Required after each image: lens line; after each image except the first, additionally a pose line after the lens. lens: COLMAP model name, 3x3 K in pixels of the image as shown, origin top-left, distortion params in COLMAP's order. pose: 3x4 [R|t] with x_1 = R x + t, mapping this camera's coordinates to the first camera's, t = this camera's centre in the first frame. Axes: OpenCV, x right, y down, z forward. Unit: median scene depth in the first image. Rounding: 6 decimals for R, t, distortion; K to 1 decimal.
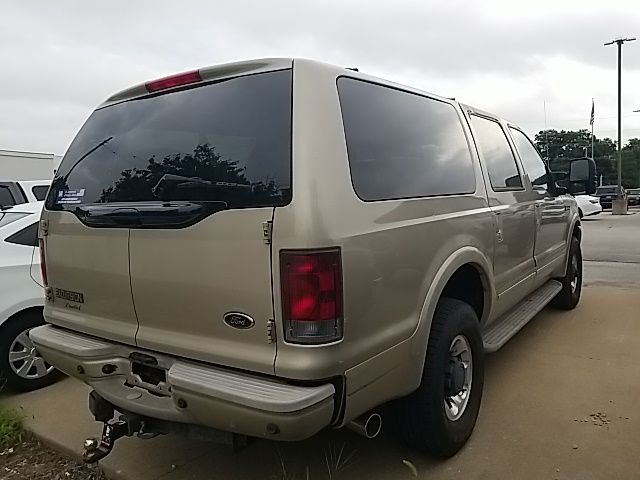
lens RADIAL K [[510.9, 0, 320.4], [0, 510.9, 231.5], [0, 0, 1]] dist [0.033968, -0.054411]
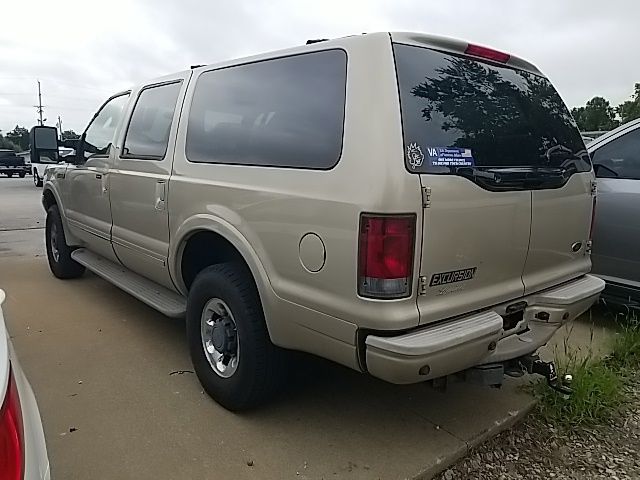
lens RADIAL K [[510.9, 0, 319.5], [0, 510.9, 226.6], [0, 0, 1]] dist [0.033968, -0.054411]
pose [[0.243498, -0.093926, 0.965343, -1.423320], [0.044149, 0.995342, 0.085709, -0.039009], [-0.968896, 0.021749, 0.246510, 1.069467]]
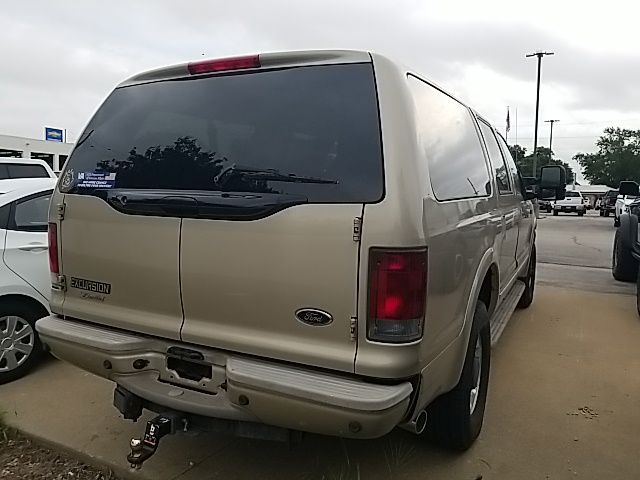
lens RADIAL K [[510.9, 0, 301.1], [0, 510.9, 235.4], [0, 0, 1]] dist [0.033968, -0.054411]
pose [[0.991355, 0.037579, 0.125712, -0.244880], [-0.040533, 0.998957, 0.021020, -0.001932], [-0.124791, -0.025934, 0.991844, 0.026800]]
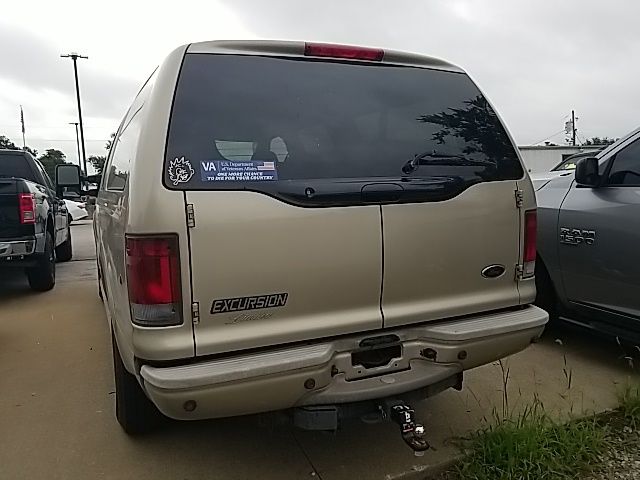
lens RADIAL K [[510.9, 0, 305.8], [0, 510.9, 241.2], [0, 0, 1]] dist [0.033968, -0.054411]
pose [[0.517111, -0.077027, 0.852445, -1.144843], [0.076316, 0.996125, 0.043714, 0.008723], [-0.852509, 0.042450, 0.520985, 0.575067]]
